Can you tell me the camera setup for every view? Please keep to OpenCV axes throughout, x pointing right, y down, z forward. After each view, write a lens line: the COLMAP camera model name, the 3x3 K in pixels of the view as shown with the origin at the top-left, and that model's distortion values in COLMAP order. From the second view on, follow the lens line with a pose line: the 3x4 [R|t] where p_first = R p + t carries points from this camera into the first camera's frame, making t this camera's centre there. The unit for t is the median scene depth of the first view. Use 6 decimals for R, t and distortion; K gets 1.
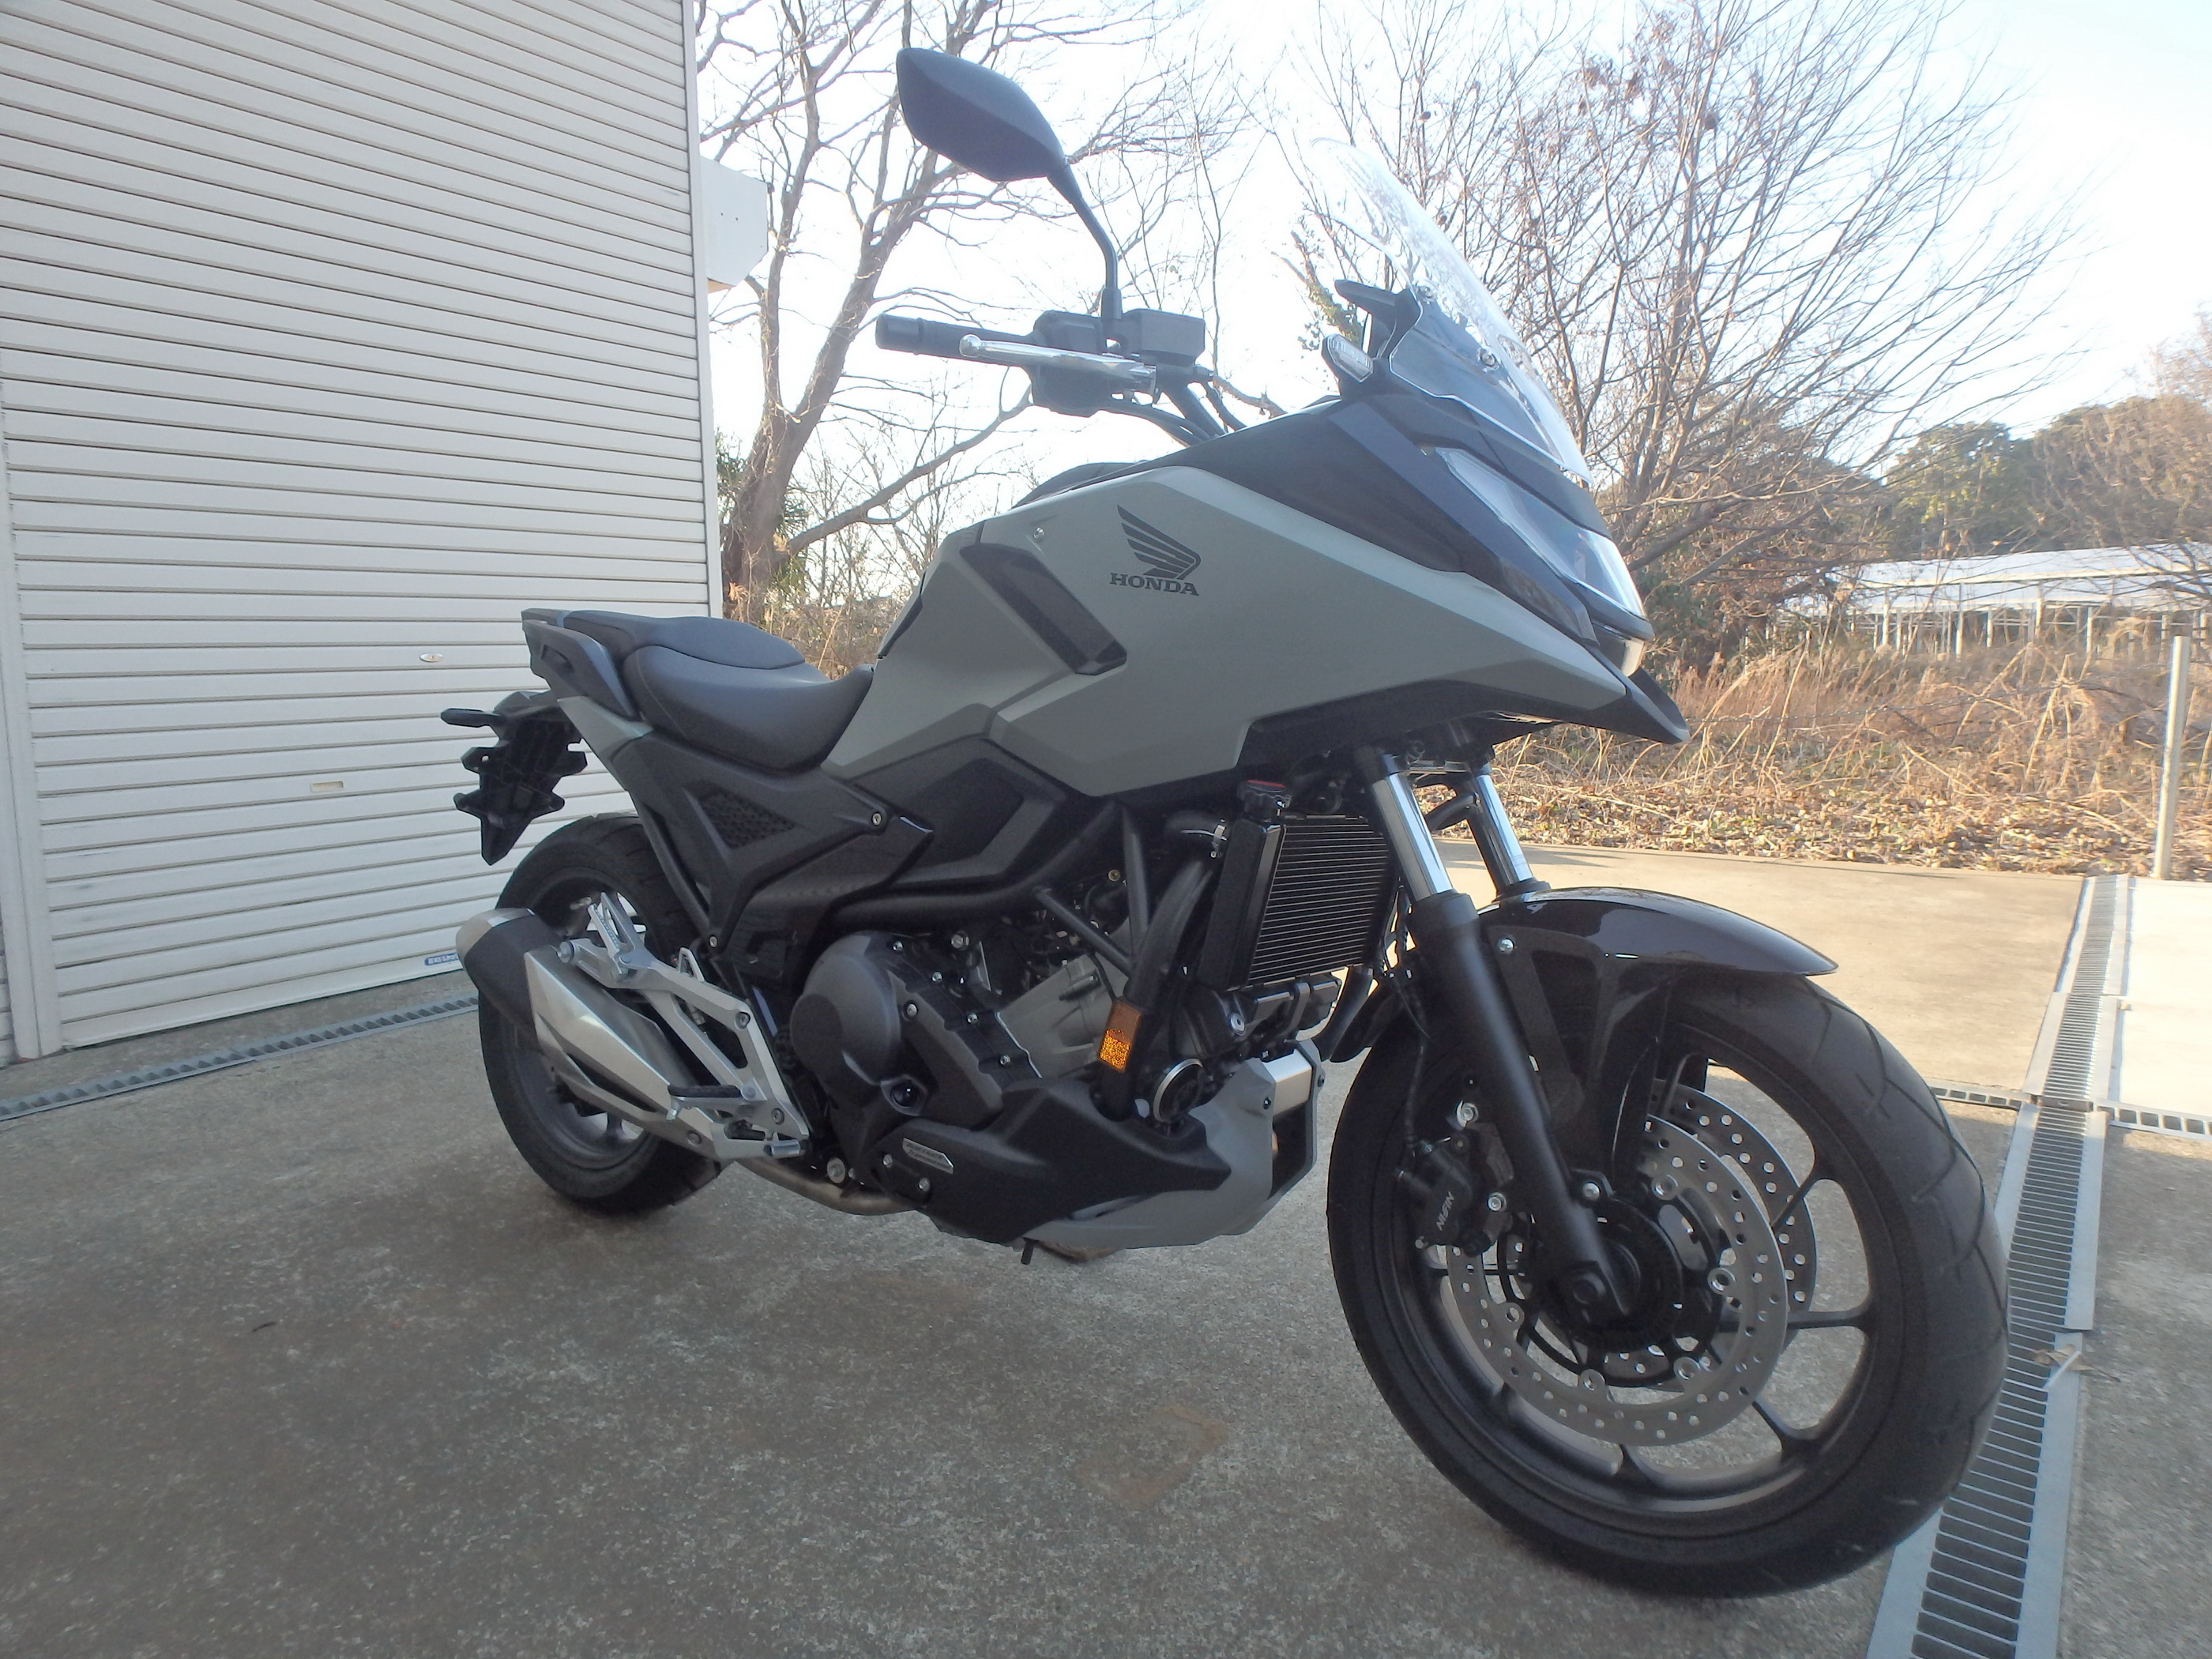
lens RADIAL K [[1380.8, 0, 1112.7], [0, 1380.8, 820.3], [0, 0, 1]] dist [-0.042927, 0.002181]
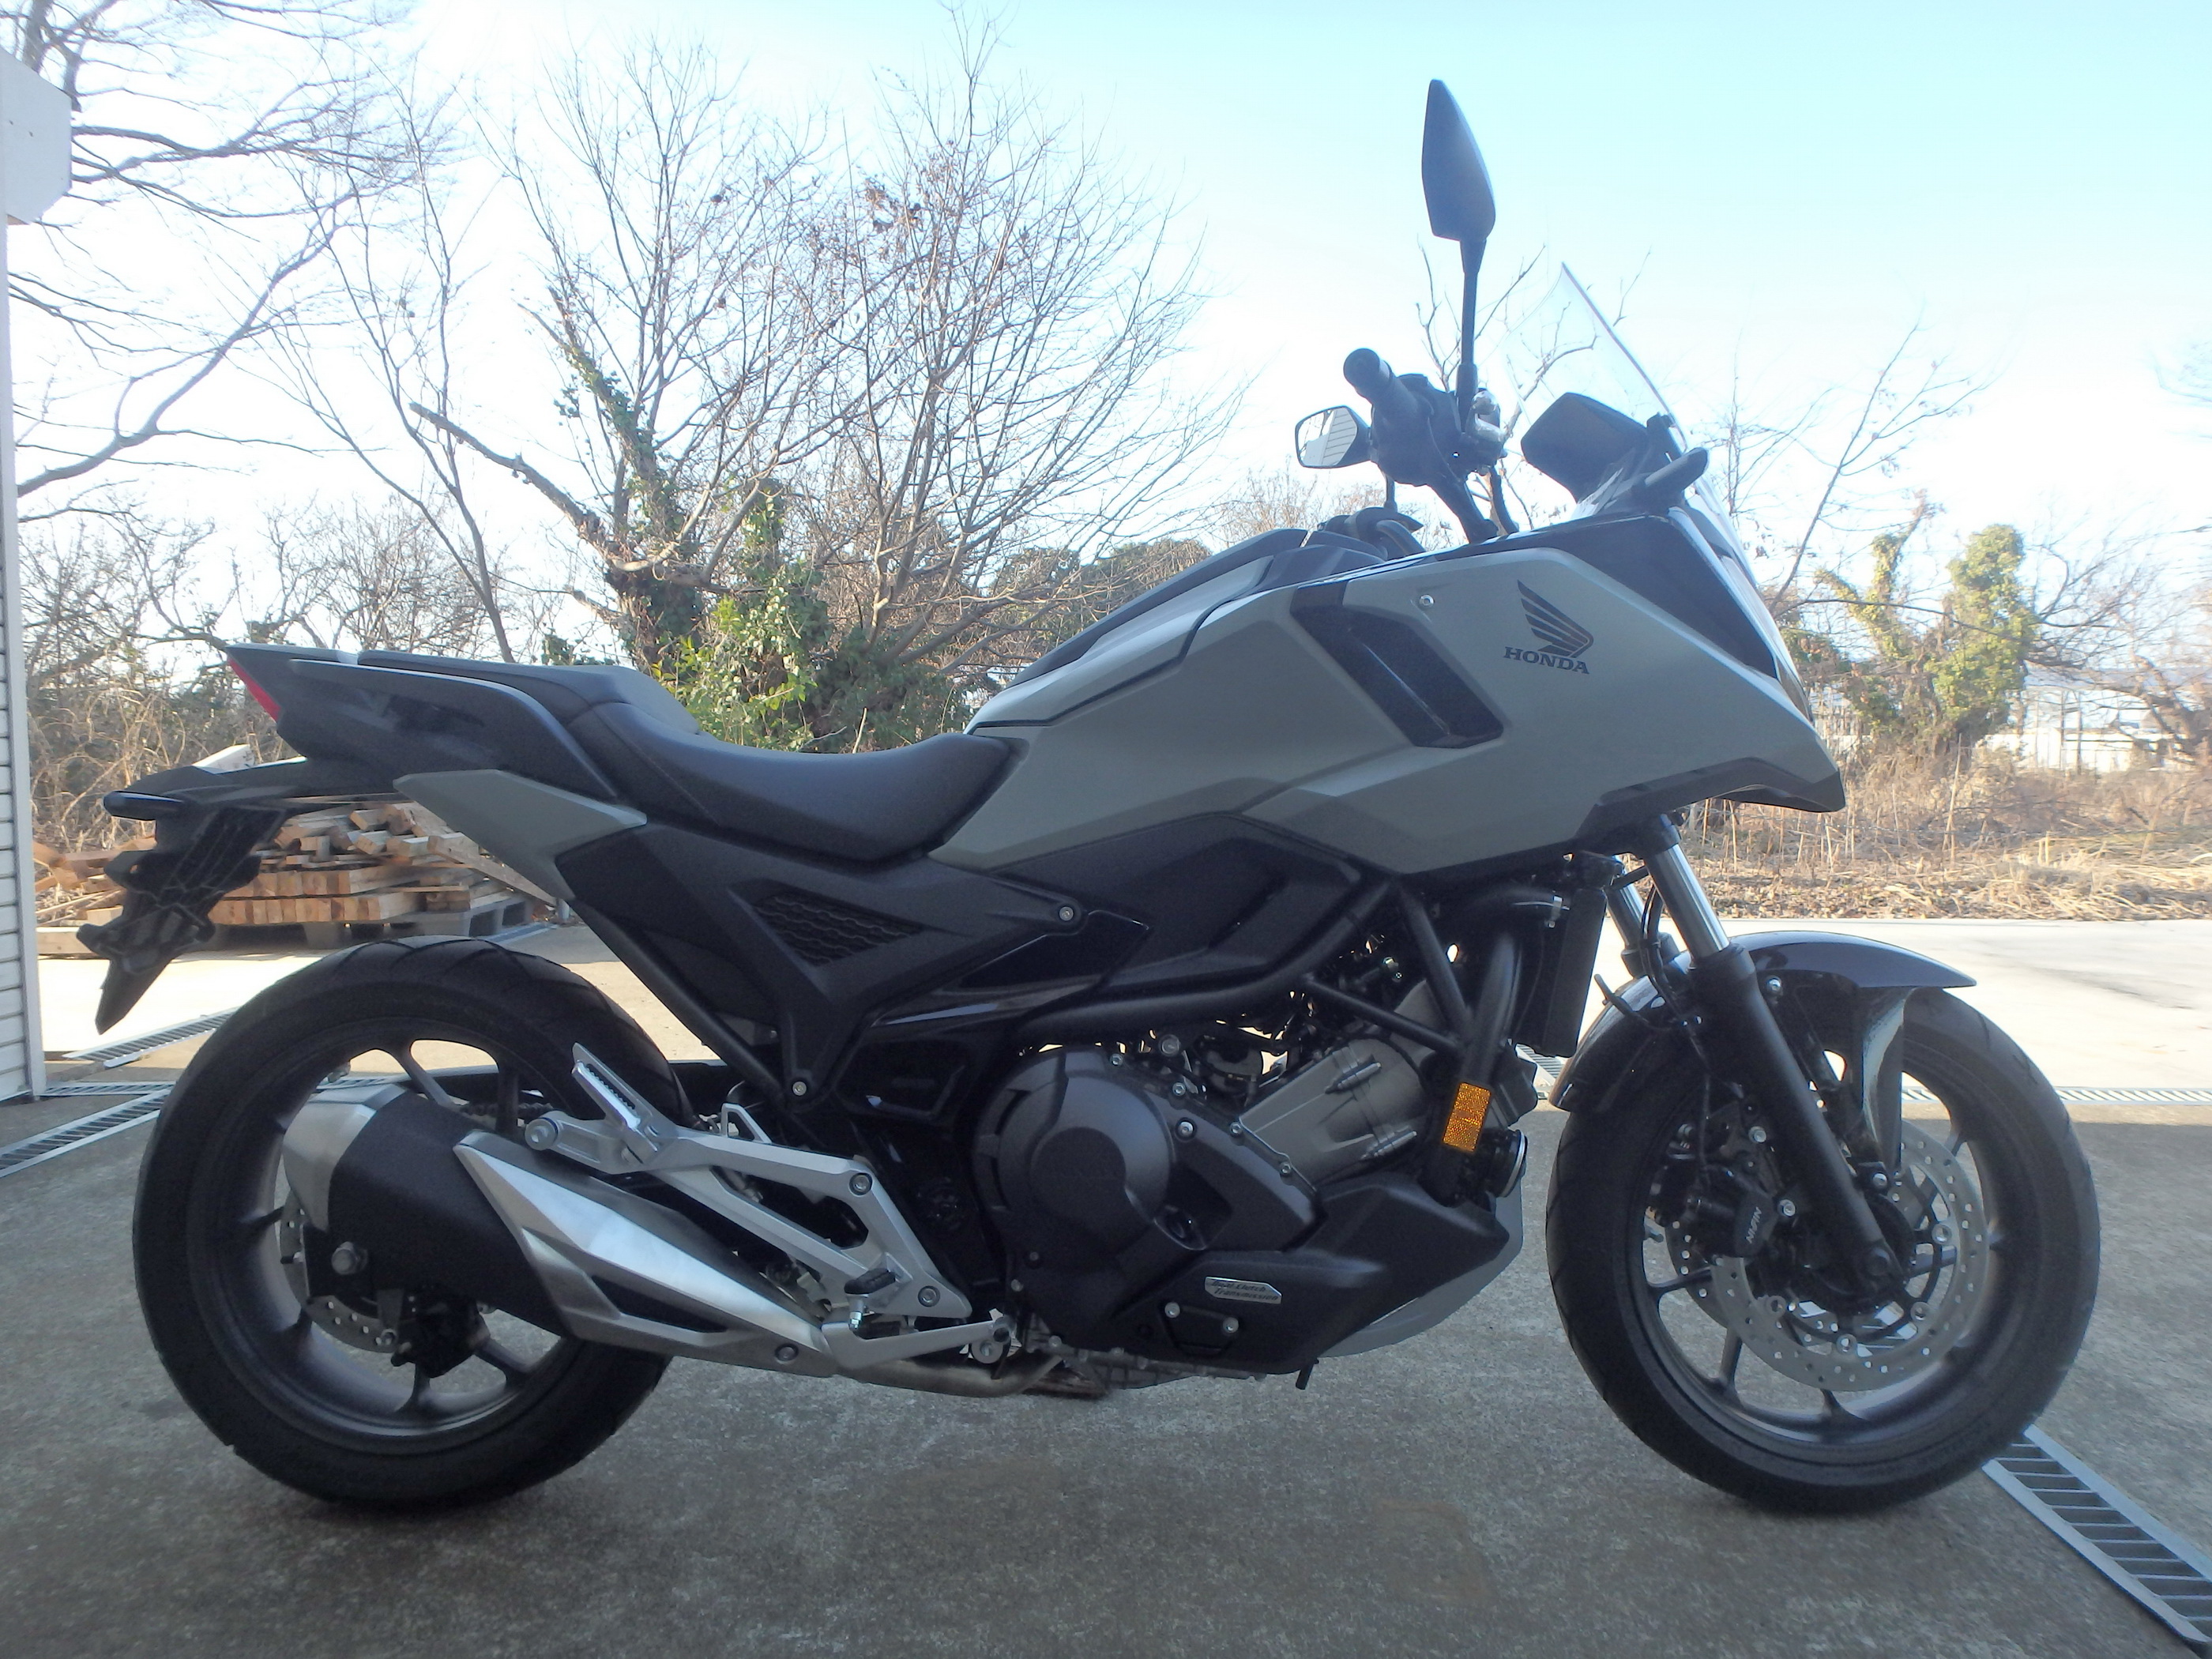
lens RADIAL K [[1393.0, 0, 1093.9], [0, 1393.0, 841.3], [0, 0, 1]] dist [-0.043766, -0.000039]
pose [[0.812336, -0.021834, 0.582781, -0.668671], [0.052508, 0.997979, -0.035801, -0.015161], [-0.580822, 0.059683, 0.811840, 0.295942]]
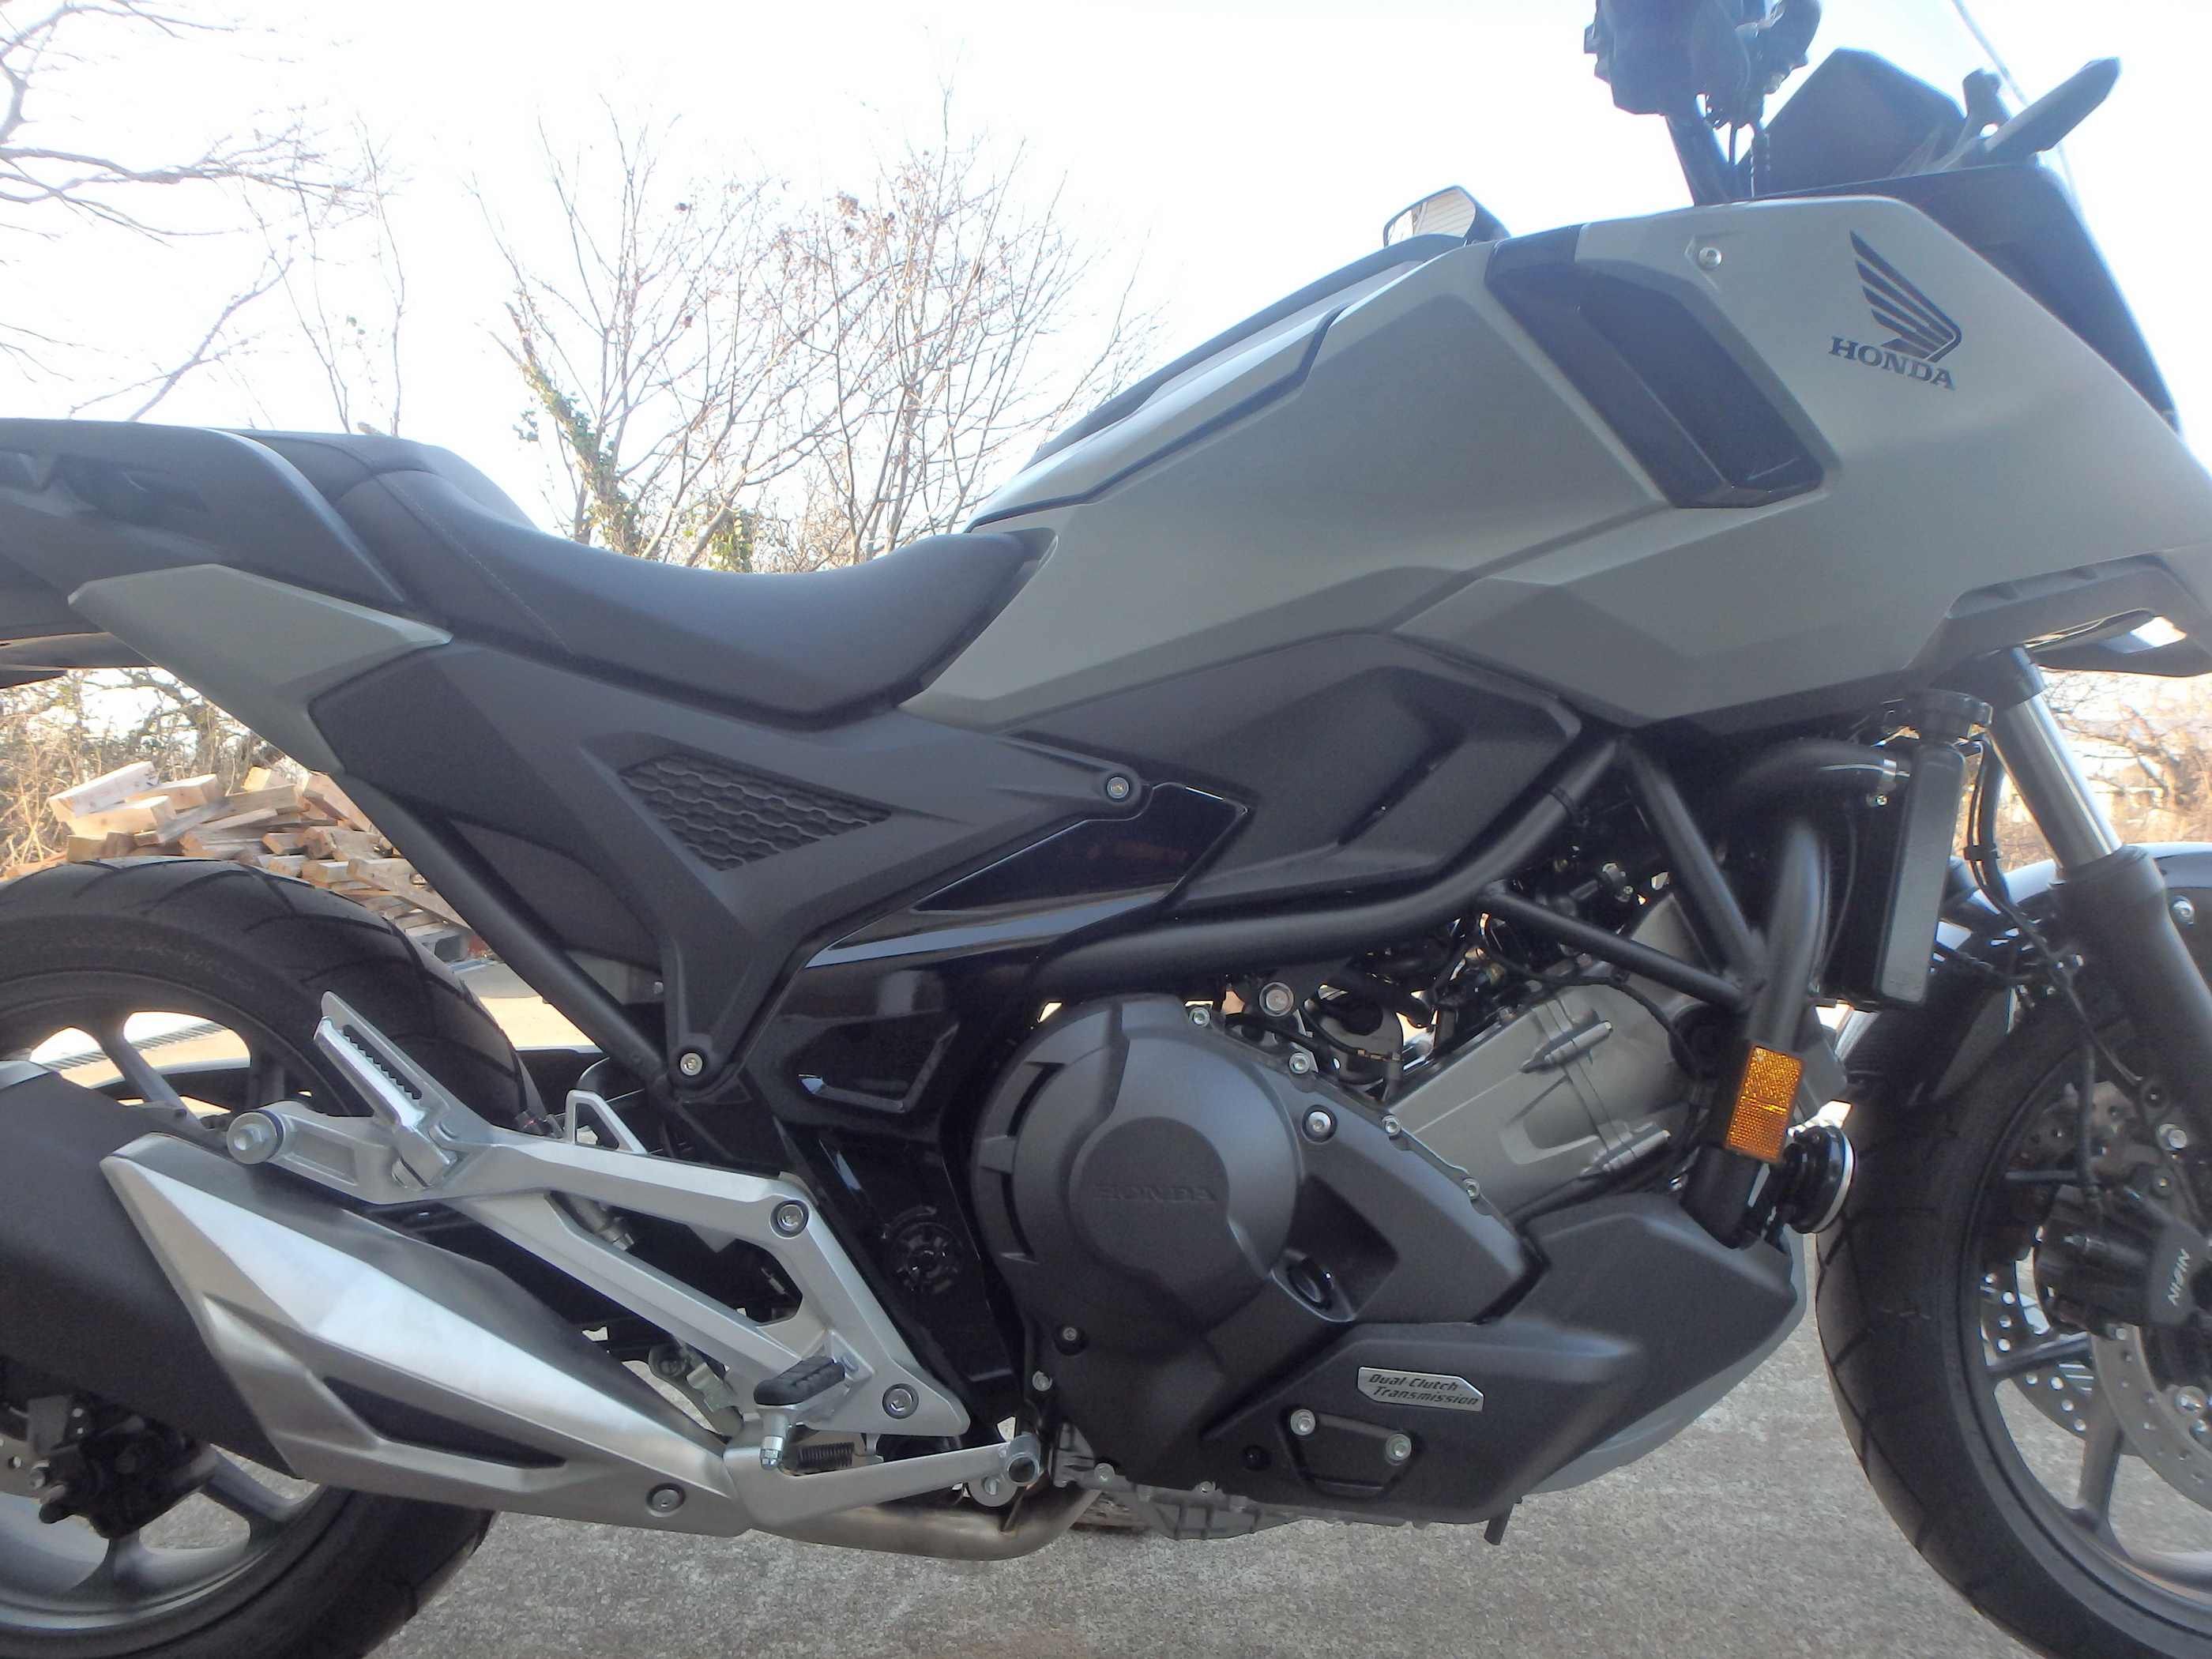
lens RADIAL K [[1492.0, 0, 1106.0], [0, 1492.0, 829.5], [0, 0, 1]] dist [-0.034708, 0.022380]
pose [[0.802723, -0.007219, 0.596309, -0.532408], [0.056319, 0.996375, -0.063753, 0.052196], [-0.593687, 0.084760, 0.800220, 0.547463]]
